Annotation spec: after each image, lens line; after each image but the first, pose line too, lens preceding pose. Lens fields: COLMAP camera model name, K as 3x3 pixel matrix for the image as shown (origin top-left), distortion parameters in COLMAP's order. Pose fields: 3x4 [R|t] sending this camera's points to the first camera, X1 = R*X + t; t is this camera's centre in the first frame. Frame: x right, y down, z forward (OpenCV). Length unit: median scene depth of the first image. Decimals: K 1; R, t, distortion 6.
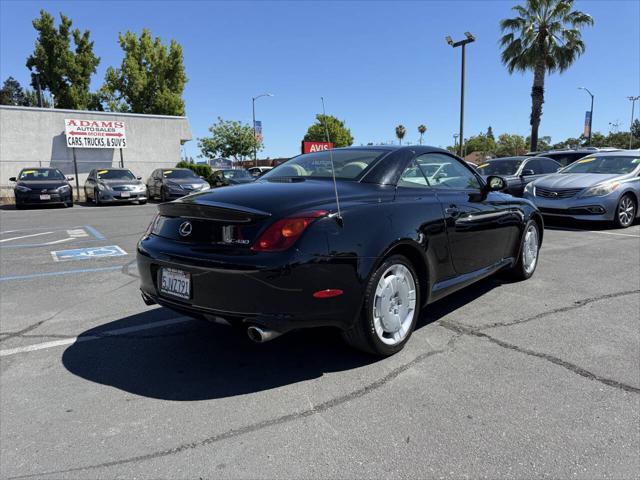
lens RADIAL K [[494.9, 0, 322.7], [0, 494.9, 240.5], [0, 0, 1]] dist [0.001228, 0.007756]
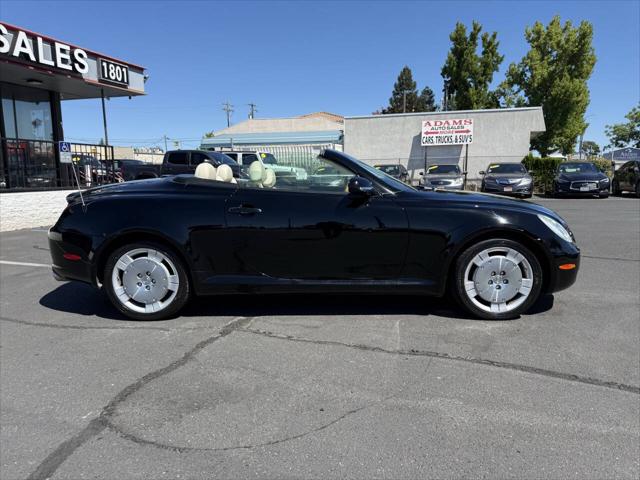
lens RADIAL K [[494.9, 0, 322.7], [0, 494.9, 243.5], [0, 0, 1]] dist [0.001228, 0.007756]
pose [[0.651280, 0.102356, -0.751903, 0.126242], [-0.088000, 0.994363, 0.059139, -0.007032], [0.753718, 0.027652, 0.656616, 0.050465]]
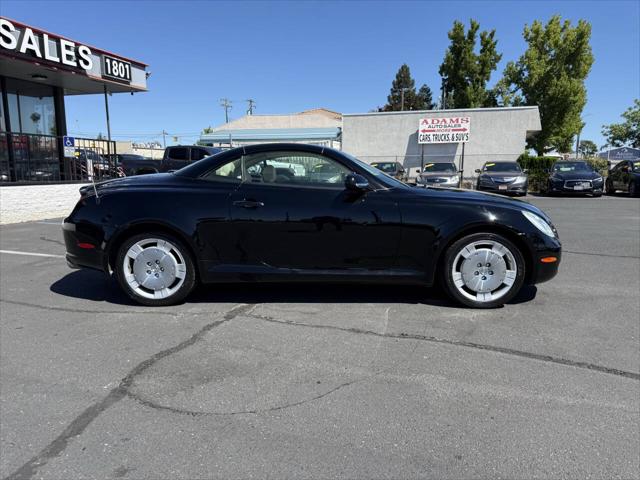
lens RADIAL K [[494.9, 0, 317.5], [0, 494.9, 242.1], [0, 0, 1]] dist [0.001228, 0.007756]
pose [[0.647296, 0.112501, -0.753891, 0.132386], [-0.098248, 0.993112, 0.063844, -0.006384], [0.755880, 0.032742, 0.653891, 0.044880]]
